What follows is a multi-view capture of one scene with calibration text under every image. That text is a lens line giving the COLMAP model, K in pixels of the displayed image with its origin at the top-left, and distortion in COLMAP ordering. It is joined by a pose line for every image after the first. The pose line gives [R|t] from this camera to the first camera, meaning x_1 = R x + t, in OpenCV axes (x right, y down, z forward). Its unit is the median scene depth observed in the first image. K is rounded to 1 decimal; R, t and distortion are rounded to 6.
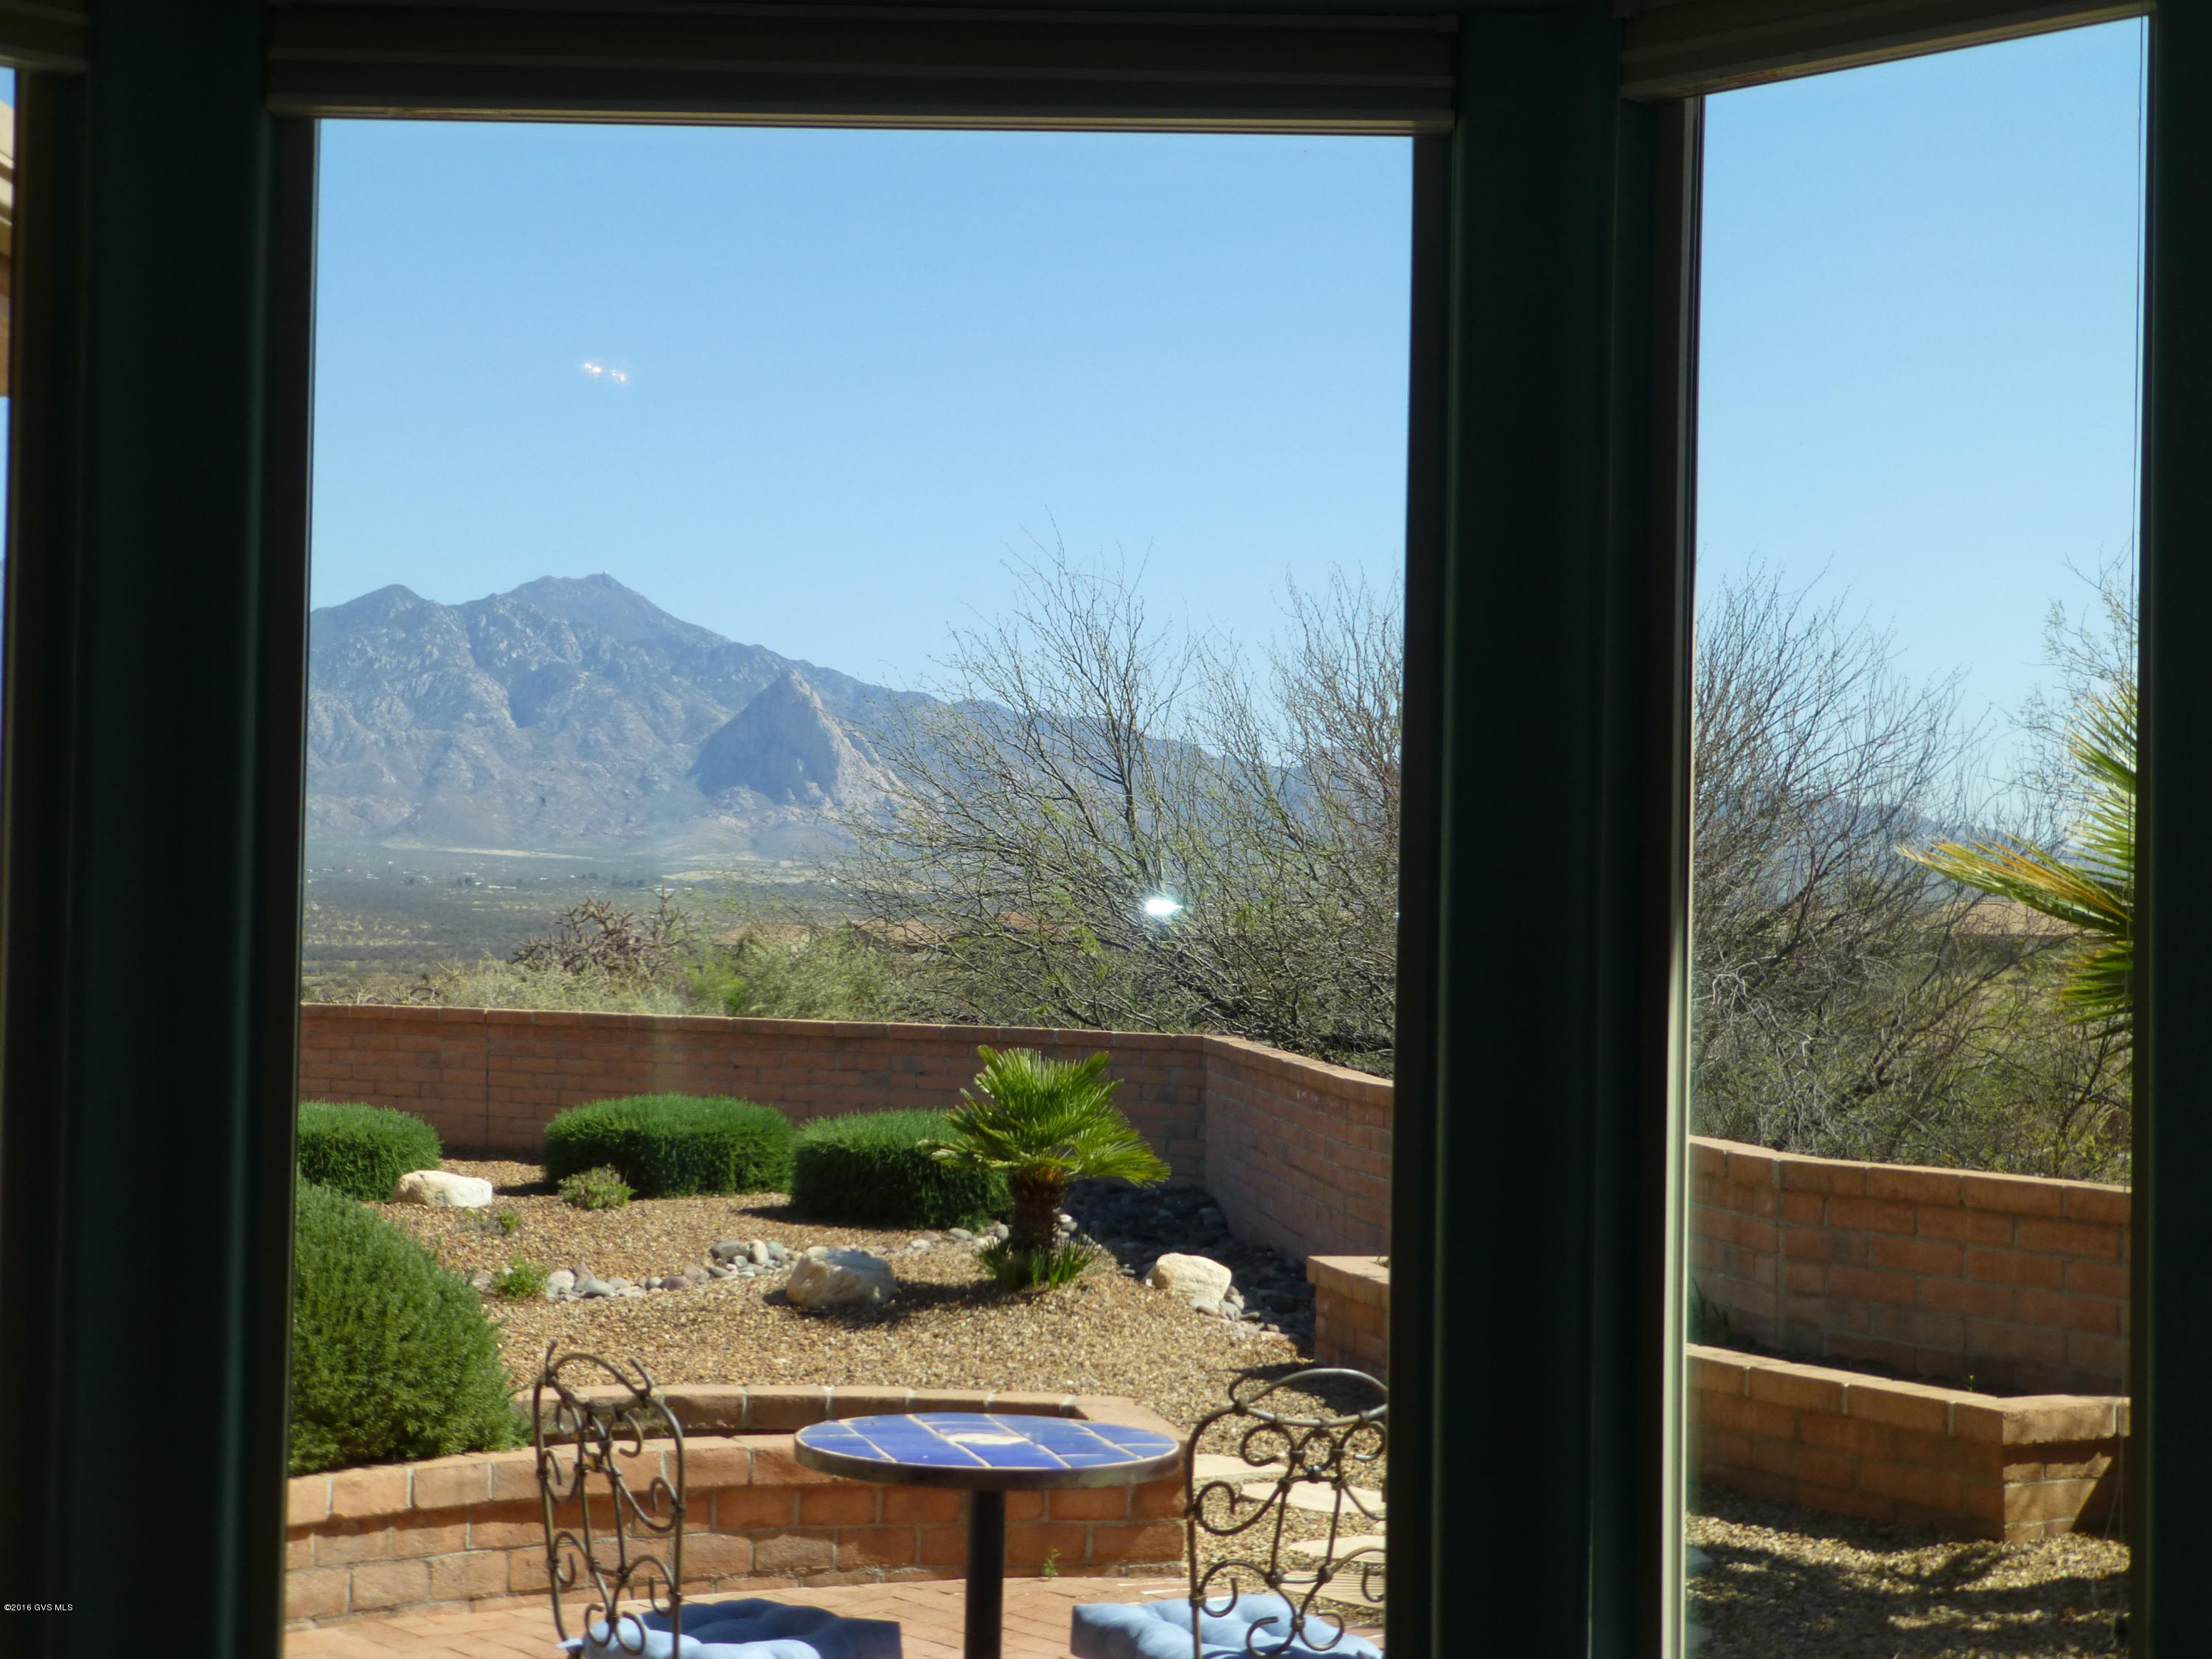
lens RADIAL K [[3749.7, 0, 1102.4], [0, 3749.7, 752.9], [0, 0, 1]] dist [0.040627, 0.210234]
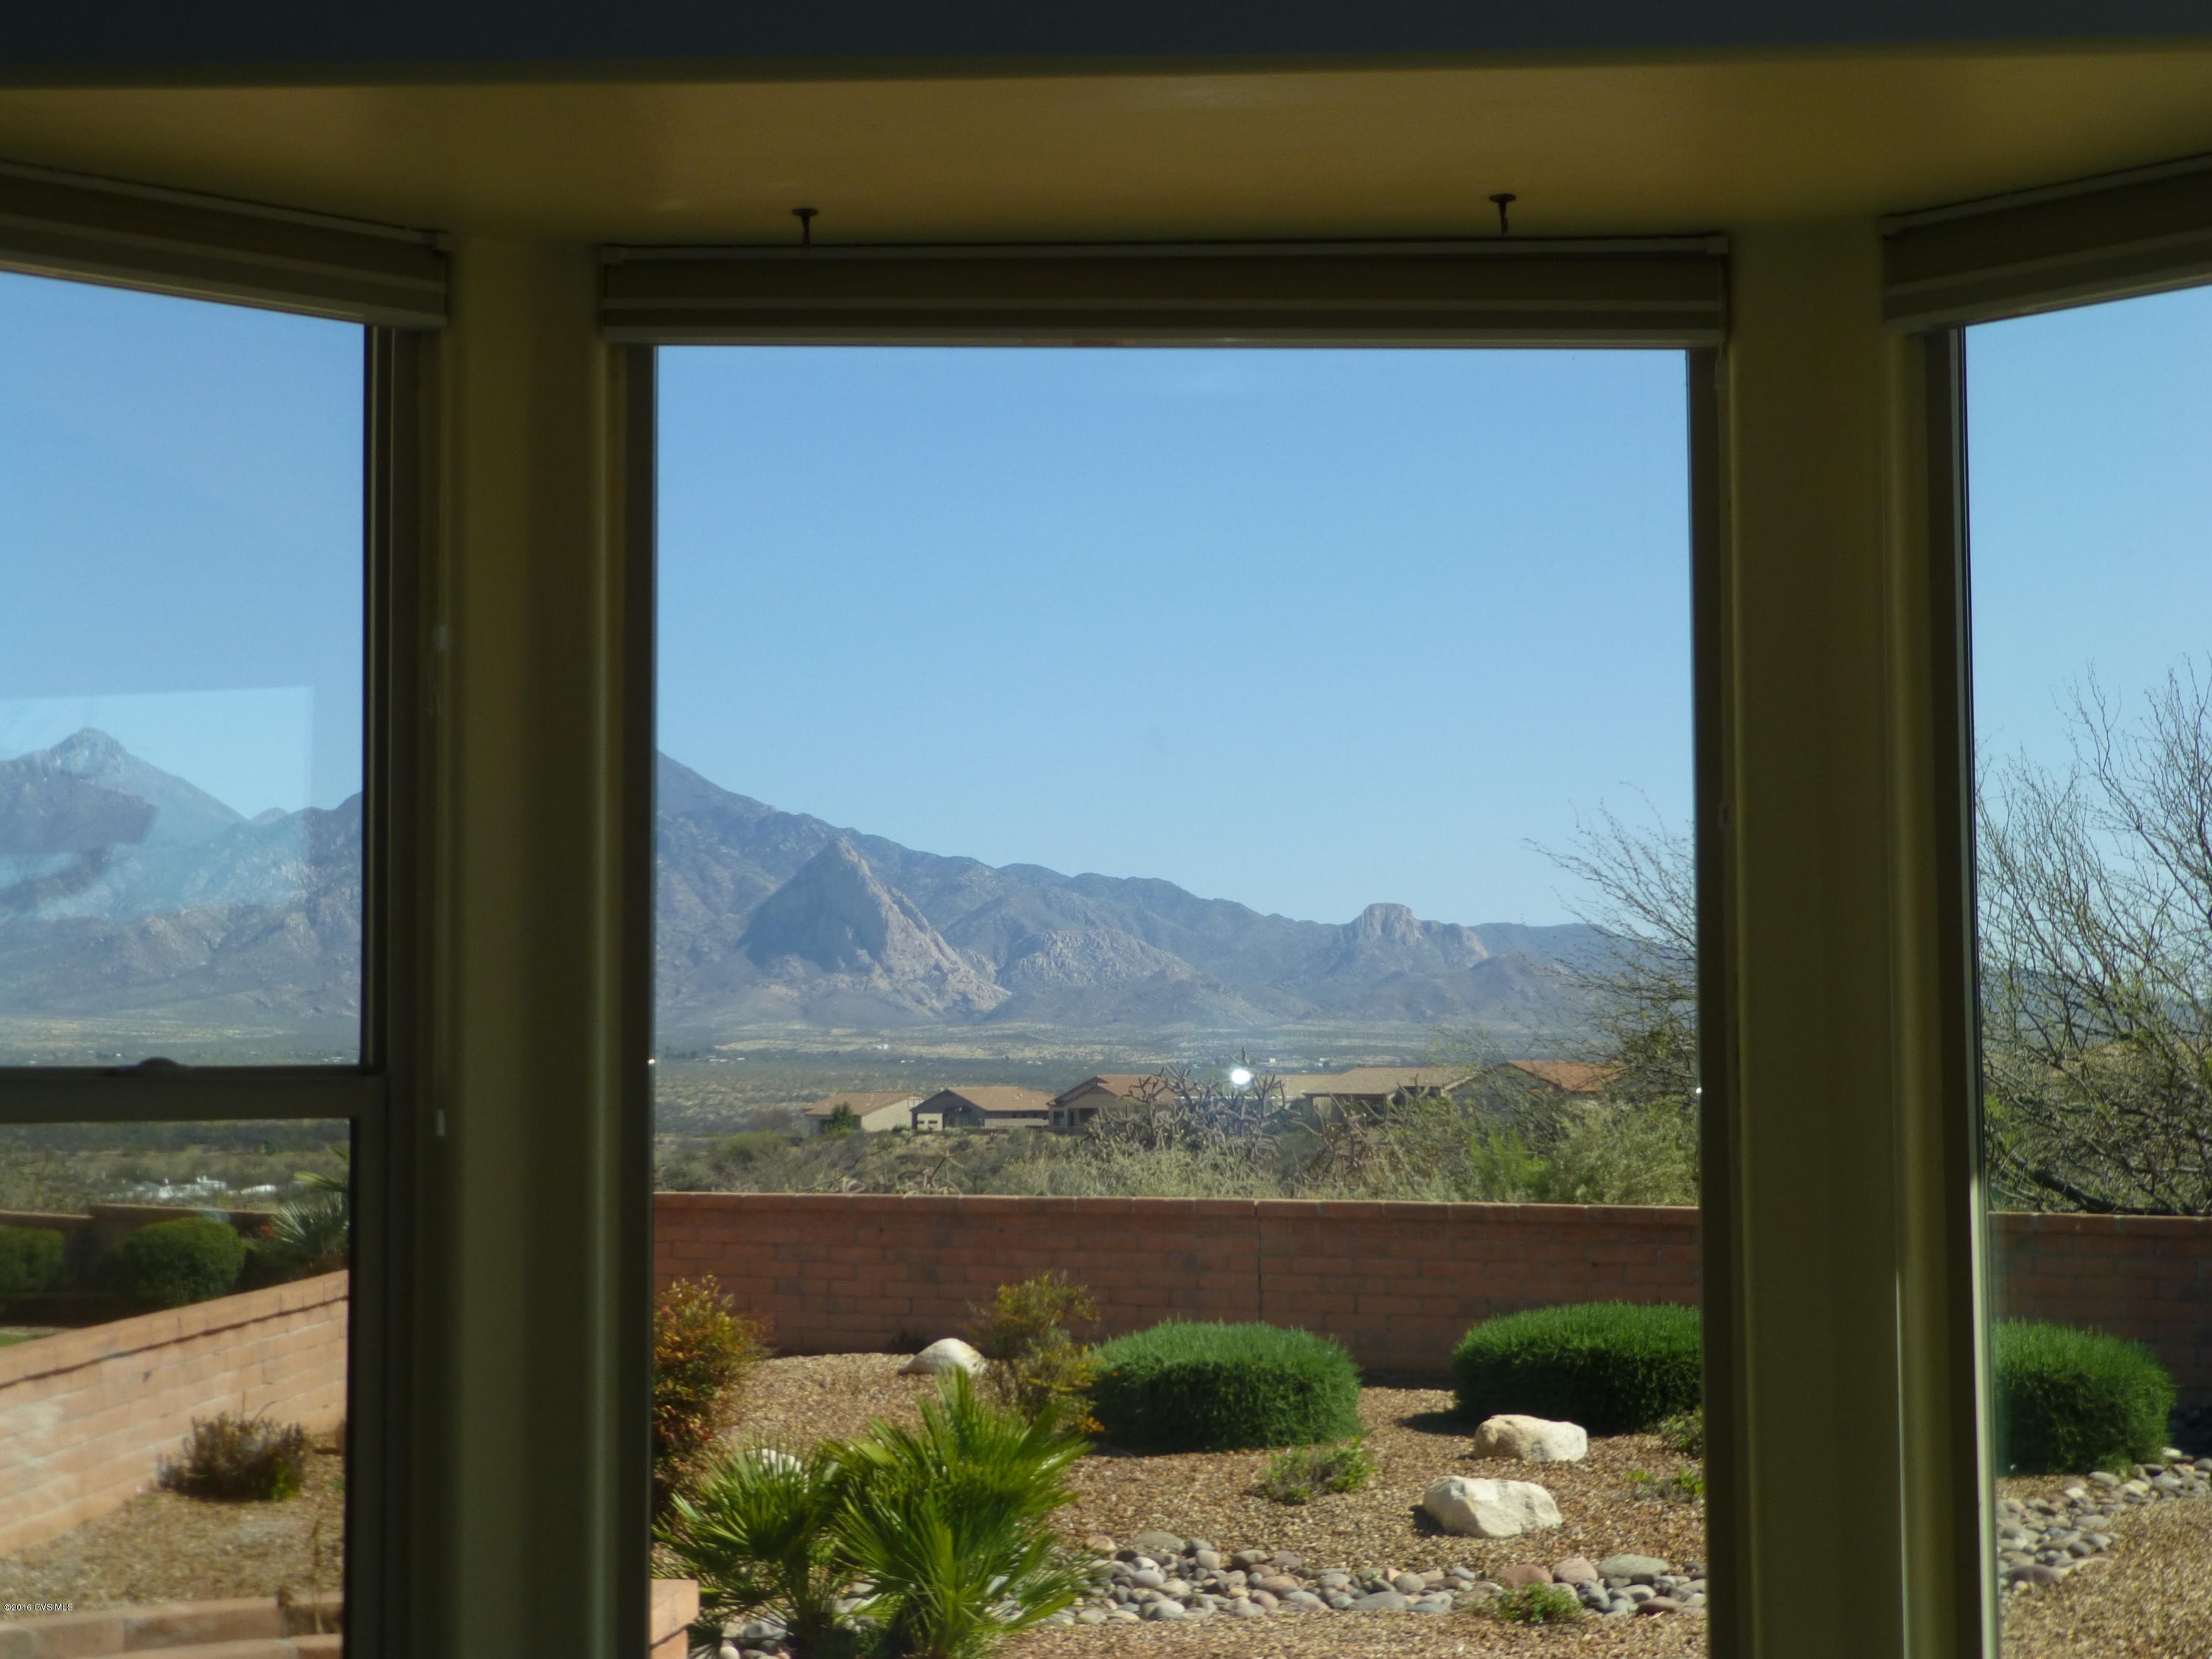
lens RADIAL K [[3686.0, 0, 1106.0], [0, 3686.0, 829.5], [0, 0, 1]] dist [0.049476, 0.159693]
pose [[0.999755, -0.021460, 0.005460, -0.234459], [0.021583, 0.999492, -0.023468, 0.004128], [-0.004953, 0.023580, 0.999710, 0.196204]]
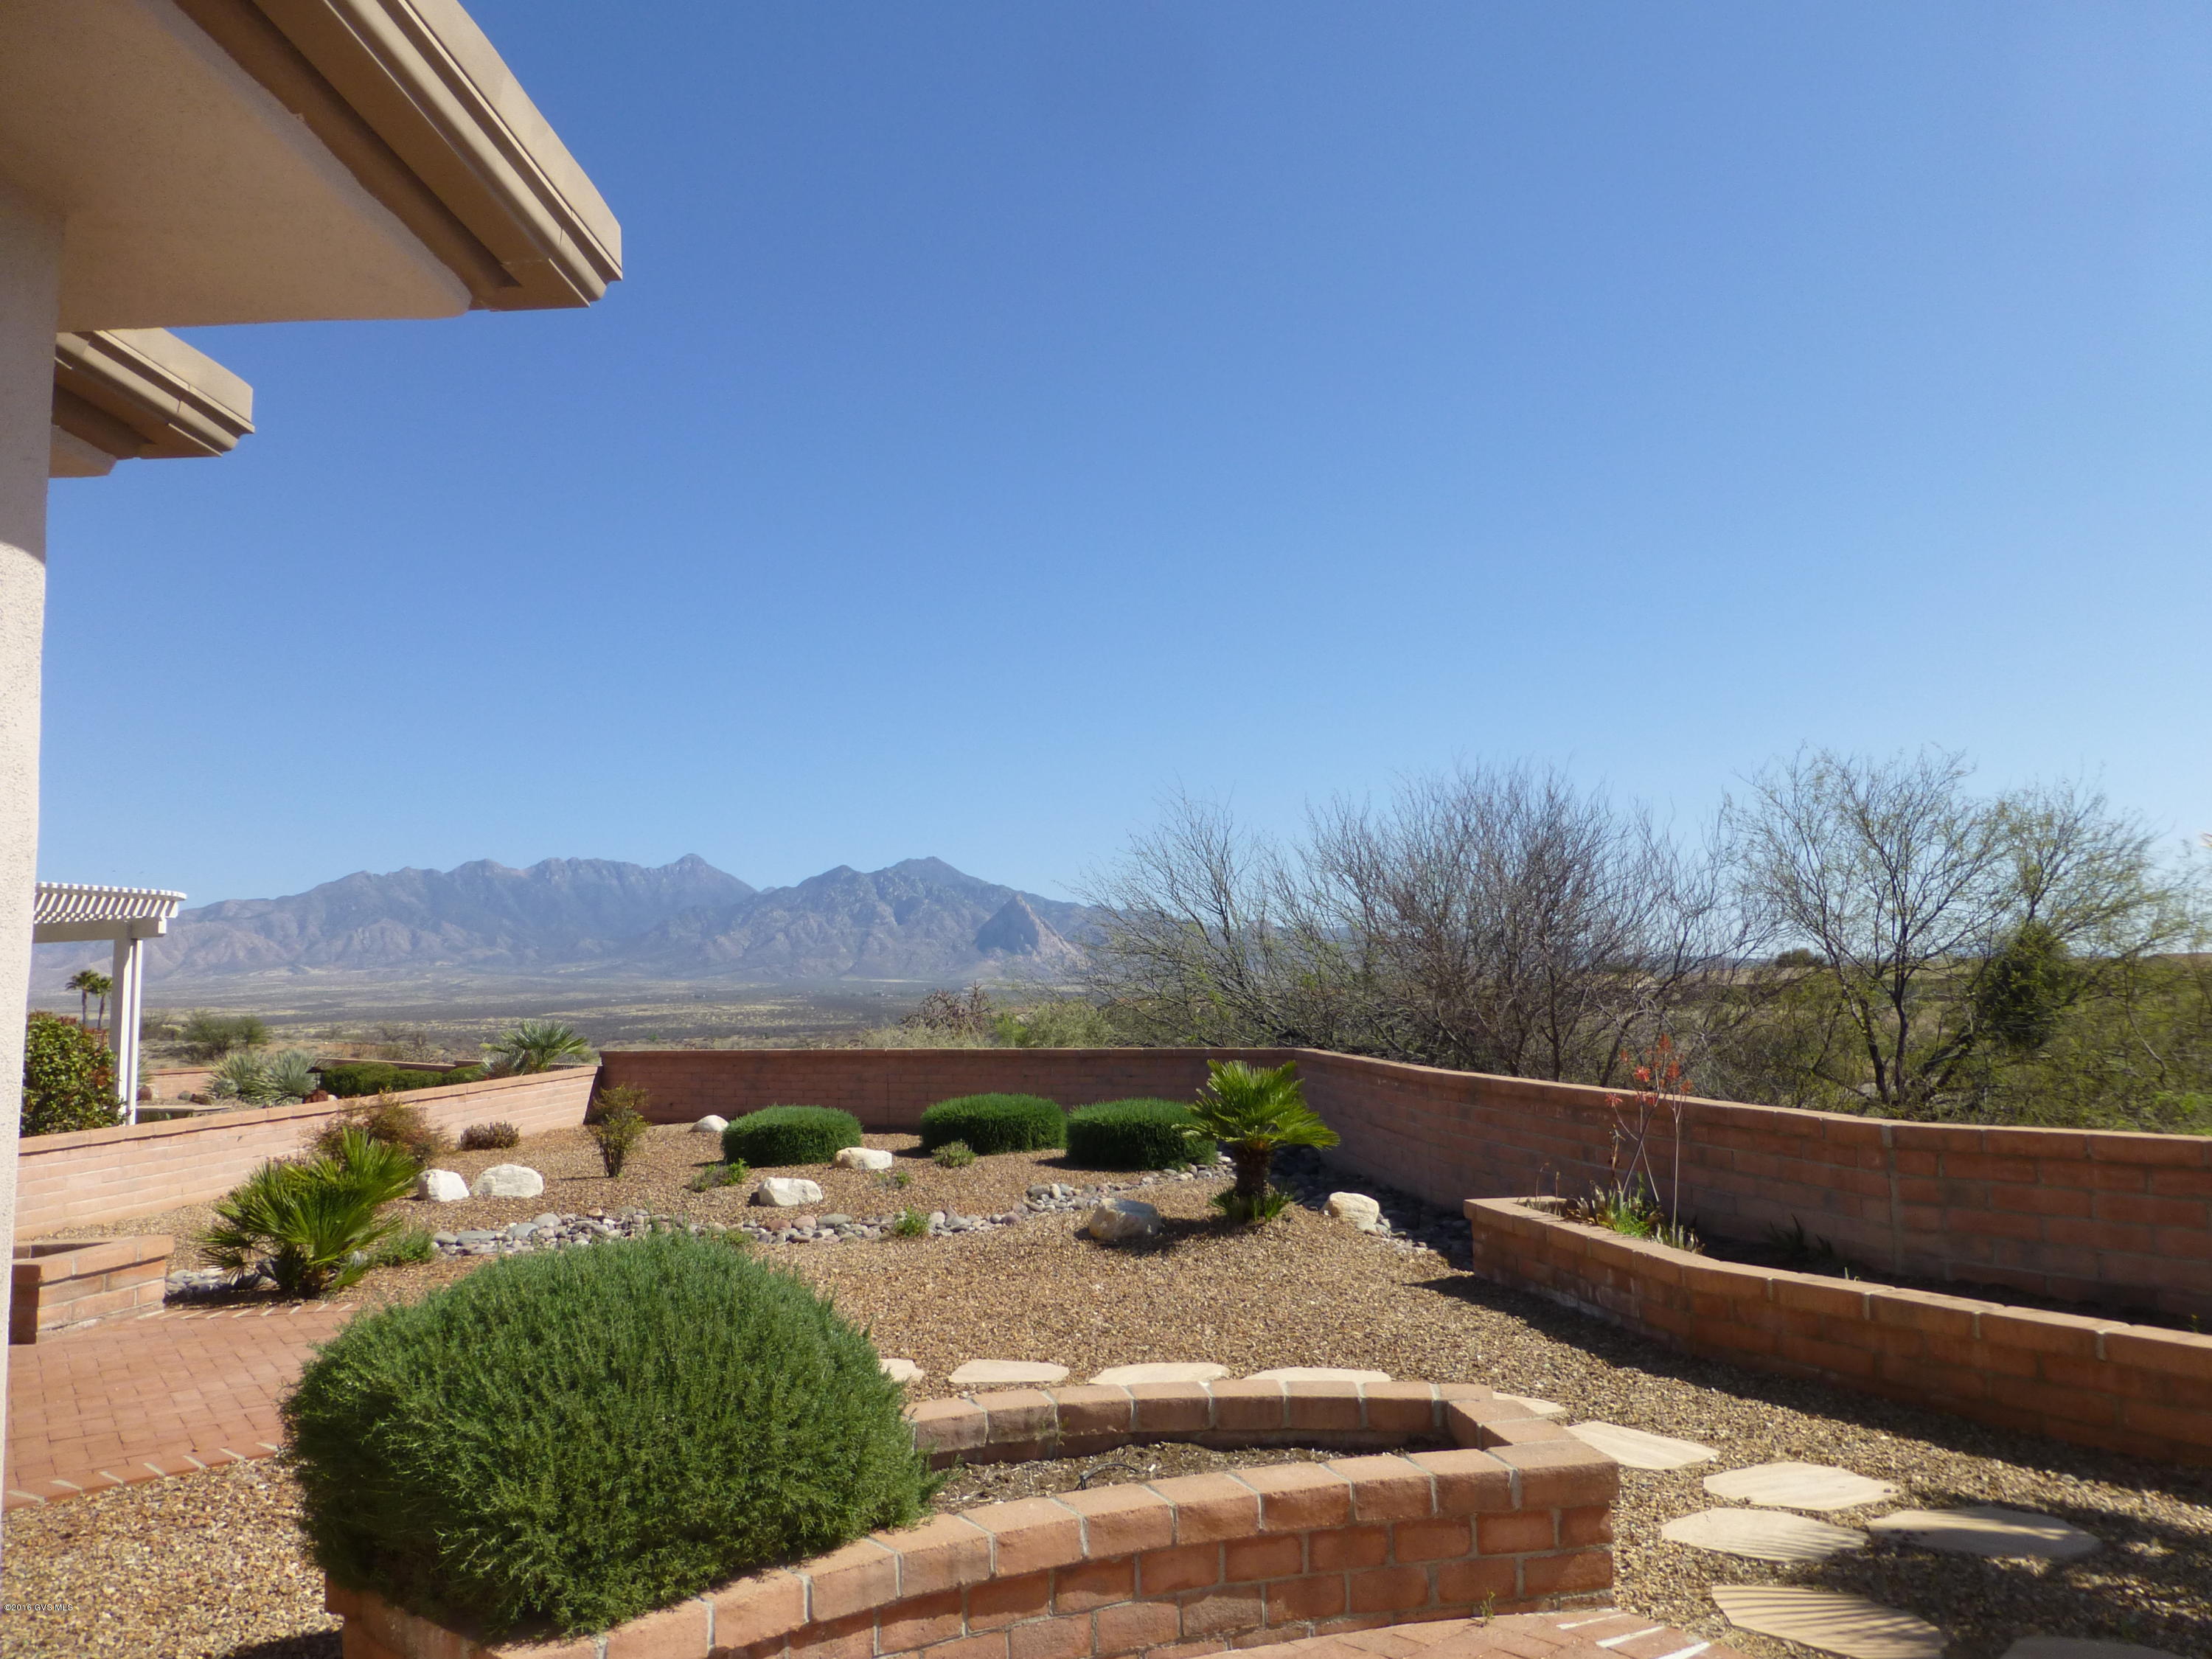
lens RADIAL K [[1622.3, 0, 1106.0], [0, 1622.3, 829.5], [0, 0, 1]] dist [-0.006793, -0.024517]
pose [[0.998811, -0.041979, -0.024779, -0.039189], [0.040378, 0.997263, -0.061934, 0.017638], [0.027311, 0.060860, 0.997773, 0.247155]]
